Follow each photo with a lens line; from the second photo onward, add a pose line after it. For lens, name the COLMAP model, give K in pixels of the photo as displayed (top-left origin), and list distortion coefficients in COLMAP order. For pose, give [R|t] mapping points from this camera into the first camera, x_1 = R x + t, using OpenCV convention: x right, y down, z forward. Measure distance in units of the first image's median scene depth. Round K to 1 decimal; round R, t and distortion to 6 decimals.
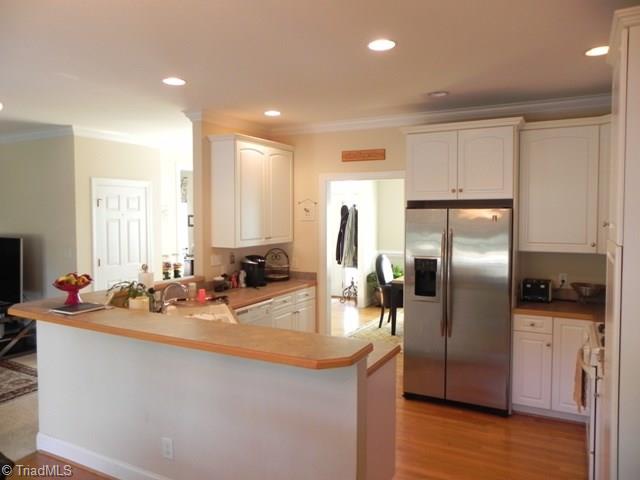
lens RADIAL K [[481.1, 0, 318.3], [0, 481.1, 232.4], [0, 0, 1]] dist [-0.005921, -0.007288]
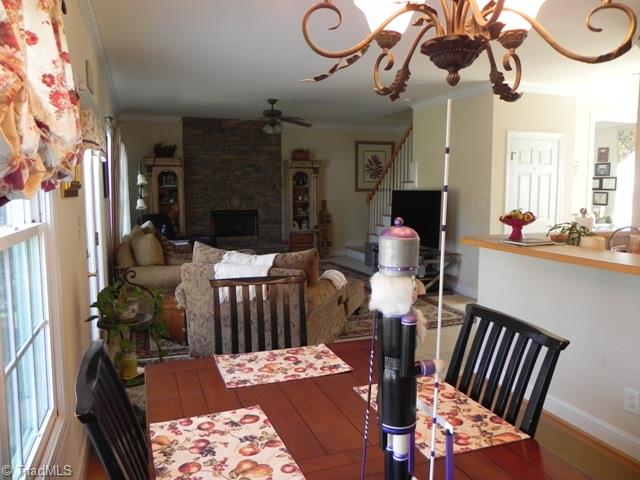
lens RADIAL K [[481.1, 0, 318.3], [0, 481.1, 232.4], [0, 0, 1]] dist [-0.005921, -0.007288]
pose [[0.743923, 0.060944, -0.665481, -0.094247], [-0.026430, 0.997737, 0.061826, 0.052850], [0.667743, -0.028405, 0.743850, -0.023926]]
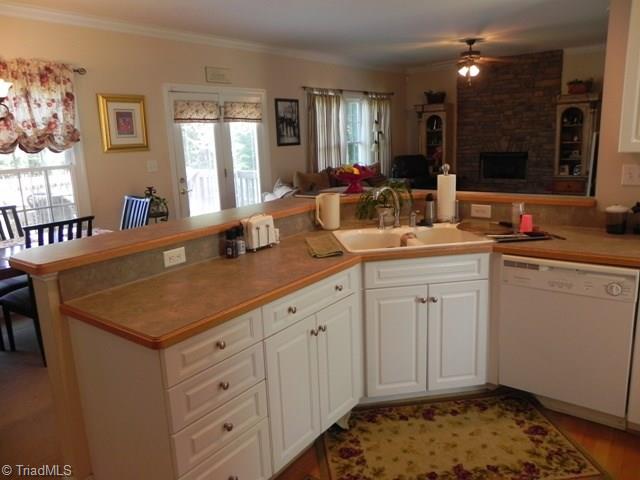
lens RADIAL K [[477.2, 0, 320.0], [0, 477.2, 240.0], [0, 0, 1]] dist [-0.002853, -0.002729]
pose [[-0.151885, 0.223041, -0.962904, 0.342902], [0.000411, 0.974220, 0.225598, 0.008934], [0.988398, 0.033869, -0.148061, 0.707387]]
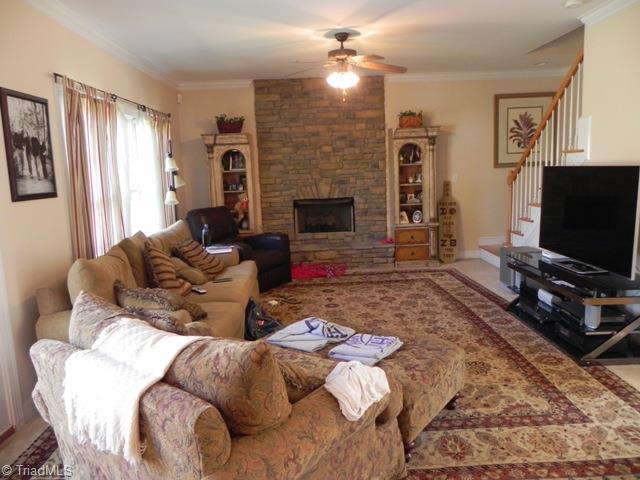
lens RADIAL K [[481.1, 0, 318.3], [0, 481.1, 232.4], [0, 0, 1]] dist [-0.005921, -0.007288]
pose [[0.490985, 0.099481, -0.865469, -0.333574], [0.003256, 0.993242, 0.116015, 0.026795], [0.871162, -0.059779, 0.487343, 0.416447]]
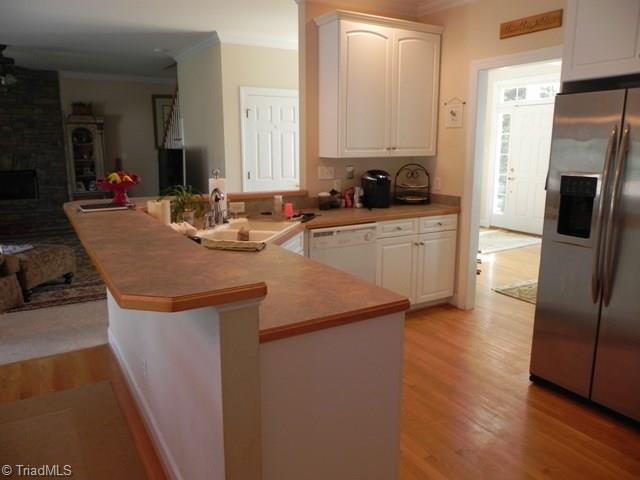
lens RADIAL K [[481.1, 0, 318.3], [0, 481.1, 232.4], [0, 0, 1]] dist [-0.005921, -0.007288]
pose [[0.858548, 0.094256, -0.503995, 0.207396], [-0.022626, 0.988965, 0.146411, 0.035706], [0.512234, -0.114298, 0.851207, 0.246279]]
